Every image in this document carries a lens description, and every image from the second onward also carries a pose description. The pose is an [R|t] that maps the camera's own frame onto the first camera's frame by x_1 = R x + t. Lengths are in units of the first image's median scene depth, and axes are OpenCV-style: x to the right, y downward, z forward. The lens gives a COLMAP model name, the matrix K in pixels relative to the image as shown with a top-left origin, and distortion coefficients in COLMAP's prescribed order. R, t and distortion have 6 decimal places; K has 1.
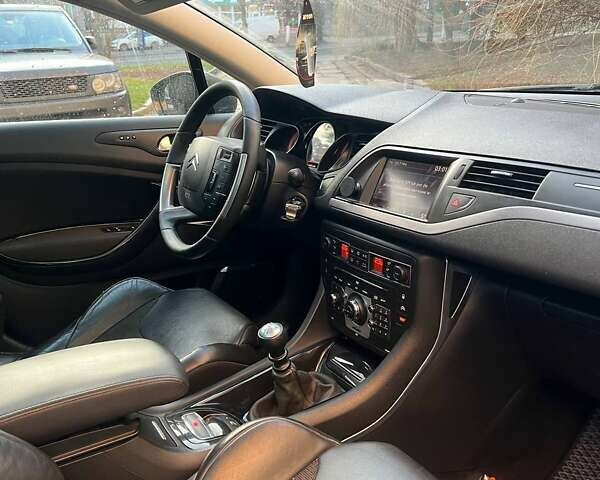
lens RADIAL K [[582.3, 0, 314.7], [0, 582.3, 238.7], [0, 0, 1]] dist [0.114252, 0.008237]
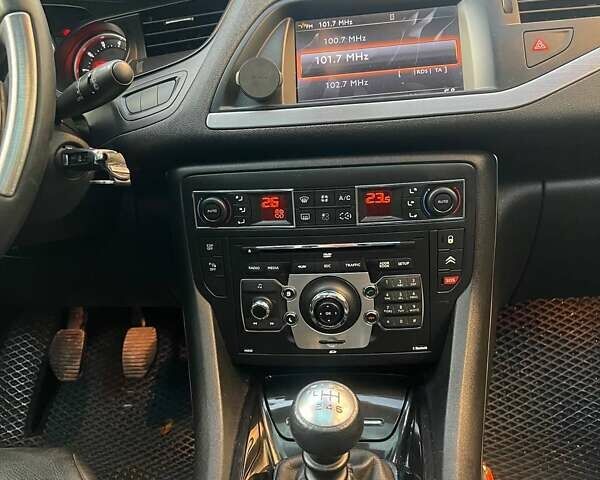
lens RADIAL K [[601.6, 0, 300.0], [0, 601.6, 240.0], [0, 0, 1]] dist [0.099805, -0.187912]
pose [[0.608384, -0.245621, 0.754678, -0.247333], [0.270110, 0.958218, 0.094117, 0.002975], [-0.746264, 0.146586, 0.649310, 0.469545]]
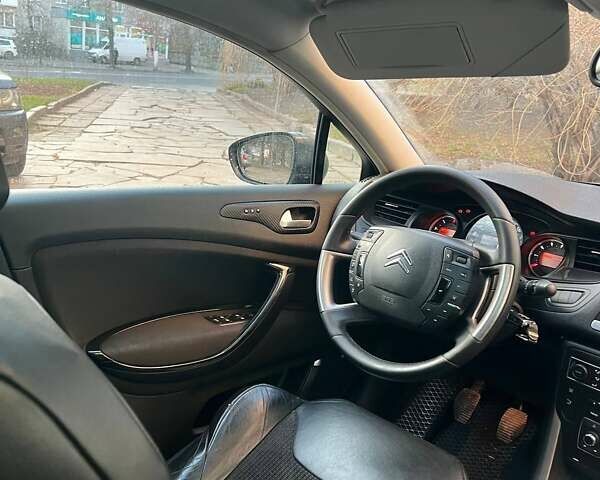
lens RADIAL K [[601.6, 0, 300.0], [0, 601.6, 240.0], [0, 0, 1]] dist [0.099805, -0.187912]
pose [[0.974115, 0.061445, 0.217543, -0.438501], [-0.048577, 0.996766, -0.064017, -0.080821], [-0.220773, 0.051792, 0.973949, 0.167397]]
